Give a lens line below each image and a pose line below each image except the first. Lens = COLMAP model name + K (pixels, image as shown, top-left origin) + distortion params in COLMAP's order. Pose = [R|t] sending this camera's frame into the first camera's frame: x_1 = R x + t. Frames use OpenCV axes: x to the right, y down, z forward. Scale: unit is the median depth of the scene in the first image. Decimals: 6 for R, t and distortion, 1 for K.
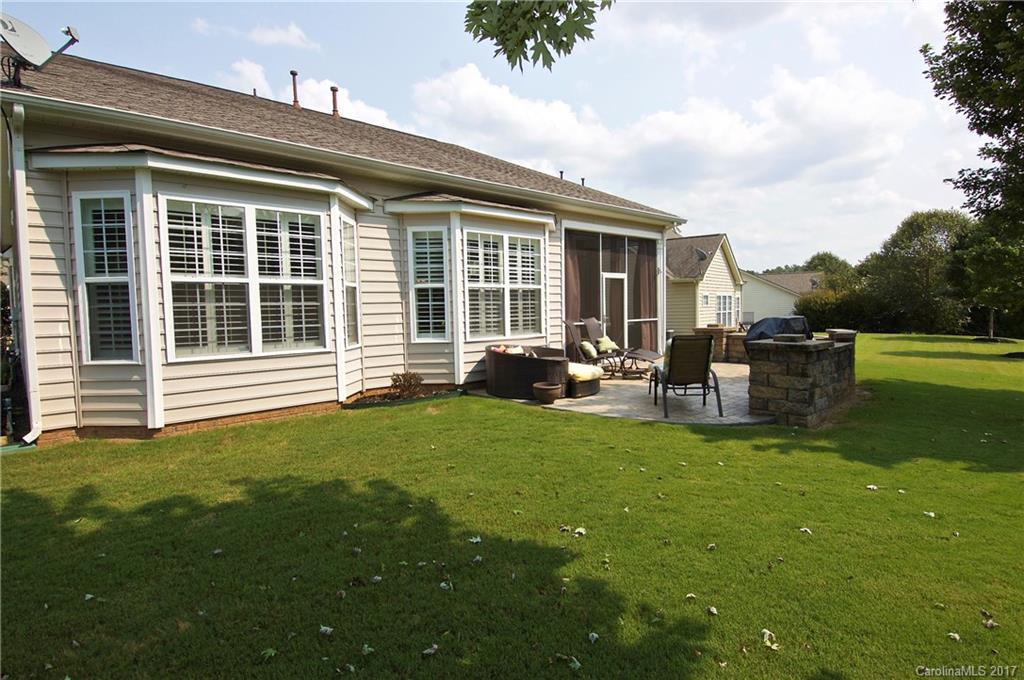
lens RADIAL K [[536.4, 0, 523.6], [0, 536.4, 341.0], [0, 0, 1]] dist [0.051552, -0.055900]
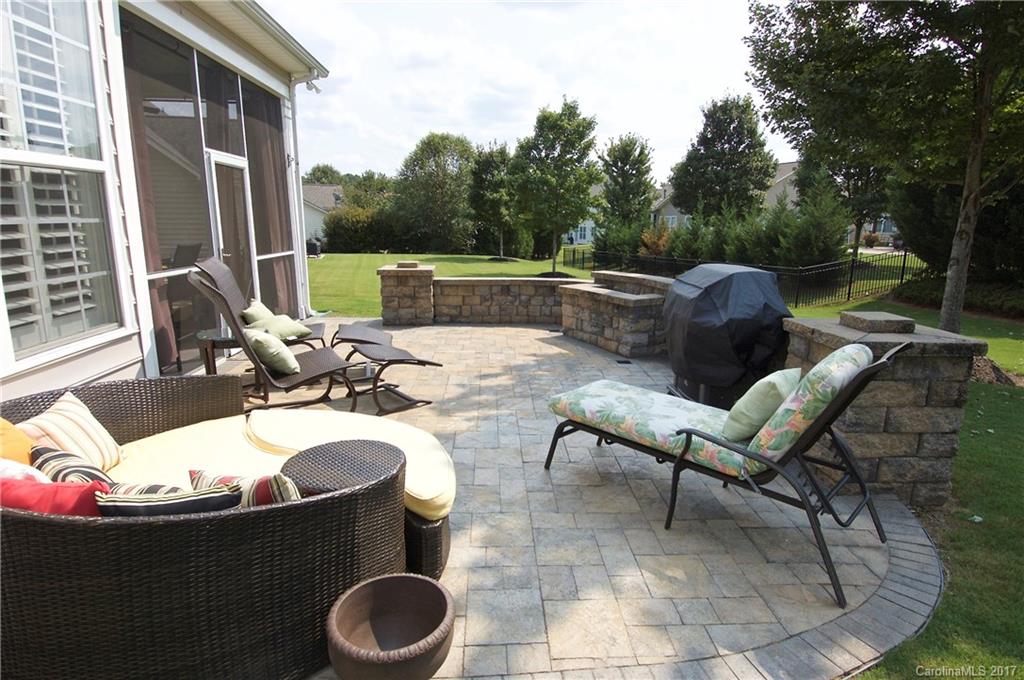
lens RADIAL K [[536.4, 0, 523.6], [0, 536.4, 341.0], [0, 0, 1]] dist [0.051552, -0.055900]
pose [[0.618125, -0.141523, 0.773235, -0.053729], [0.018038, 0.985955, 0.166037, -0.043423], [-0.785873, -0.088684, 0.611996, 0.527968]]
